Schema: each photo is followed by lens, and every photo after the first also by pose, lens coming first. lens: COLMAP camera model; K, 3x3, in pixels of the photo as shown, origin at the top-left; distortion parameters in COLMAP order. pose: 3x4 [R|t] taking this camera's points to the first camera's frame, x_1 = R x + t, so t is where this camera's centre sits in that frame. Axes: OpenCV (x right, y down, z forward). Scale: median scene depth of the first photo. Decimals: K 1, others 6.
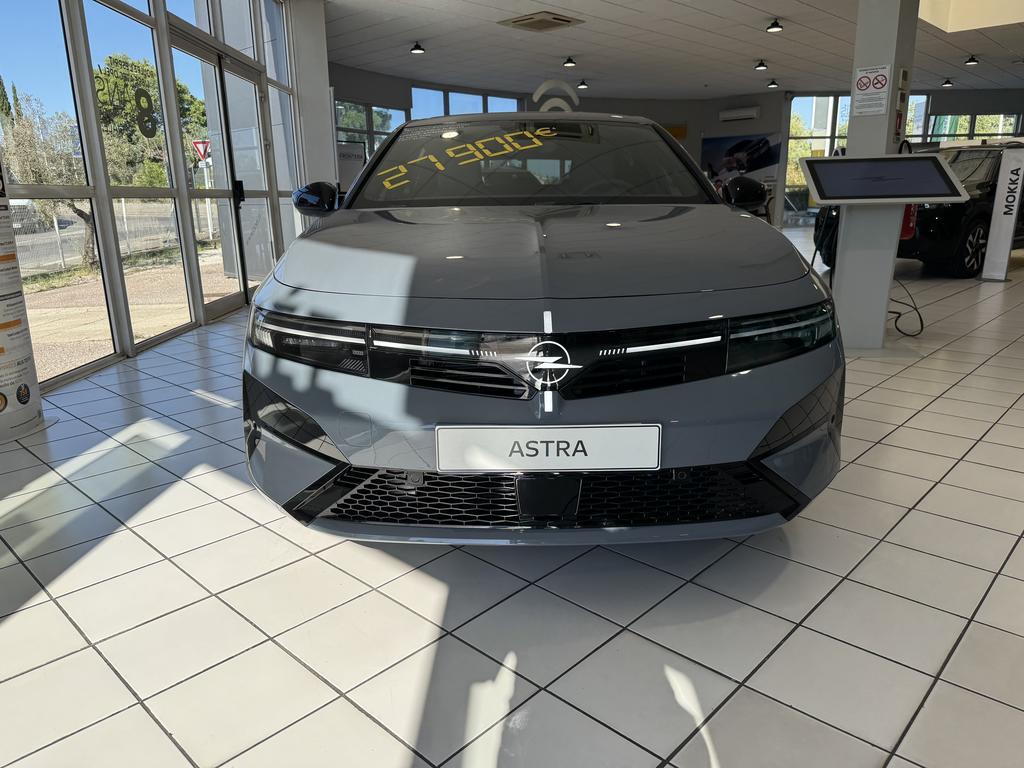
lens RADIAL K [[726.5, 0, 510.6], [0, 726.5, 379.0], [0, 0, 1]] dist [-0.010837, -0.023807]
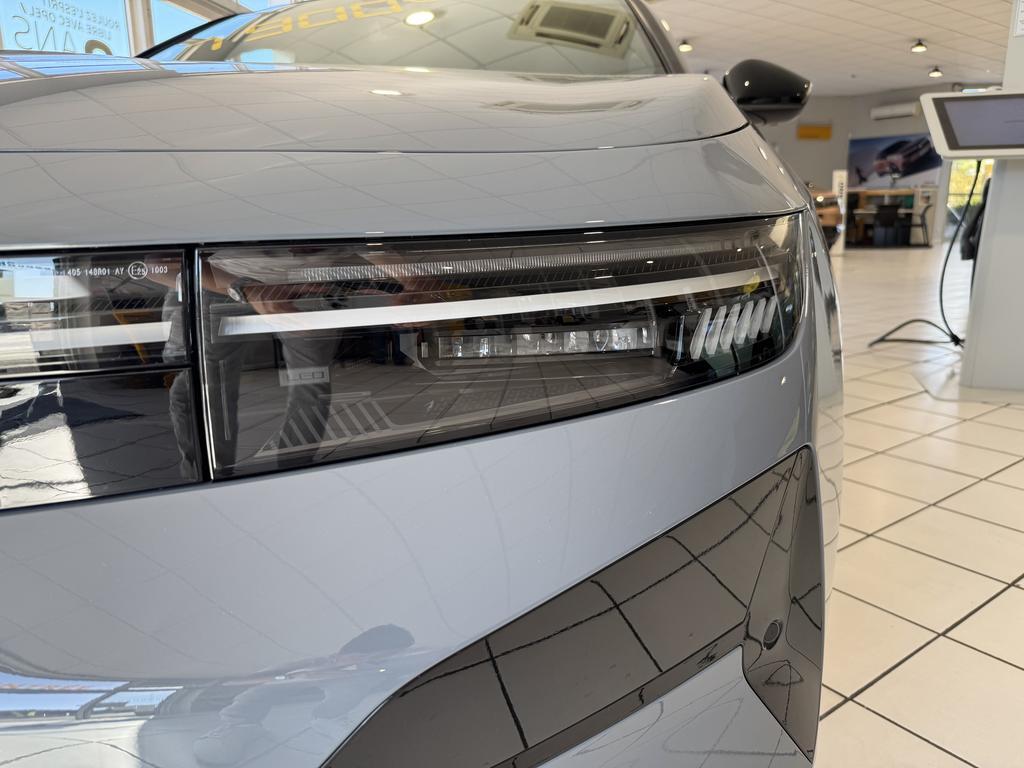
lens RADIAL K [[726.5, 0, 510.9], [0, 726.5, 390.0], [0, 0, 1]] dist [-0.010837, -0.023807]
pose [[0.982200, 0.048965, -0.181342, 0.066481], [-0.049886, 0.998755, -0.000520, -0.006452], [0.181090, 0.009557, 0.983420, 0.117366]]
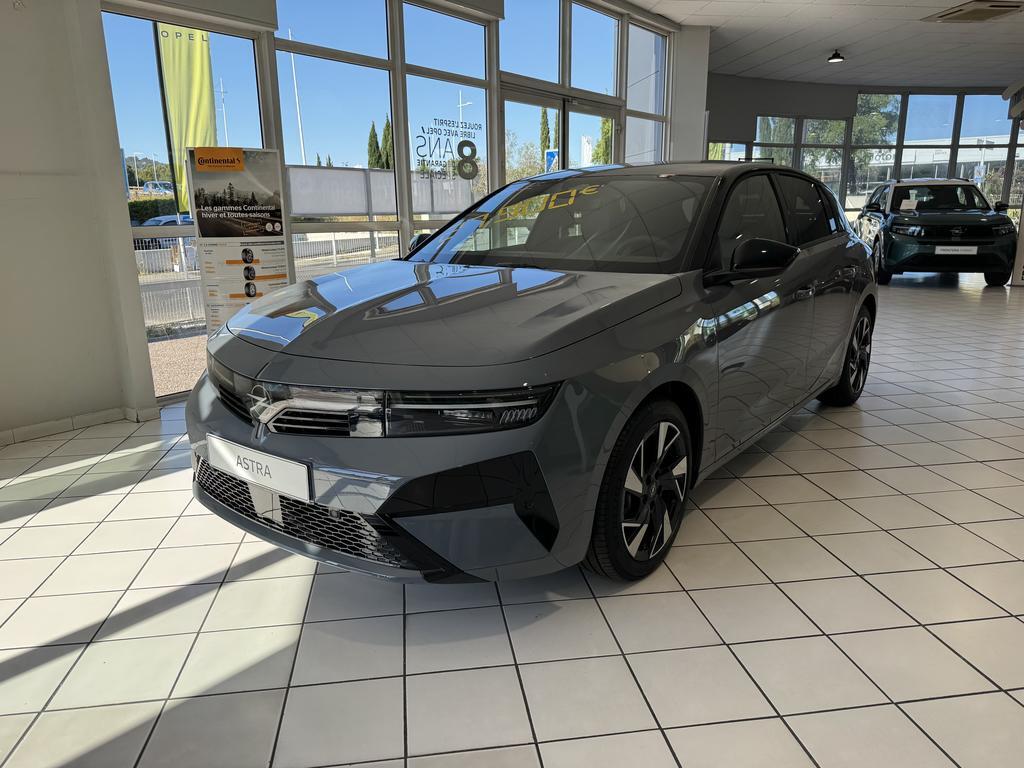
lens RADIAL K [[726.5, 0, 514.4], [0, 726.5, 390.0], [0, 0, 1]] dist [-0.010837, -0.023807]
pose [[0.785055, 0.149056, -0.601224, 0.168788], [-0.144723, 0.987889, 0.055945, -0.025856], [0.602282, 0.043091, 0.797120, 0.031604]]
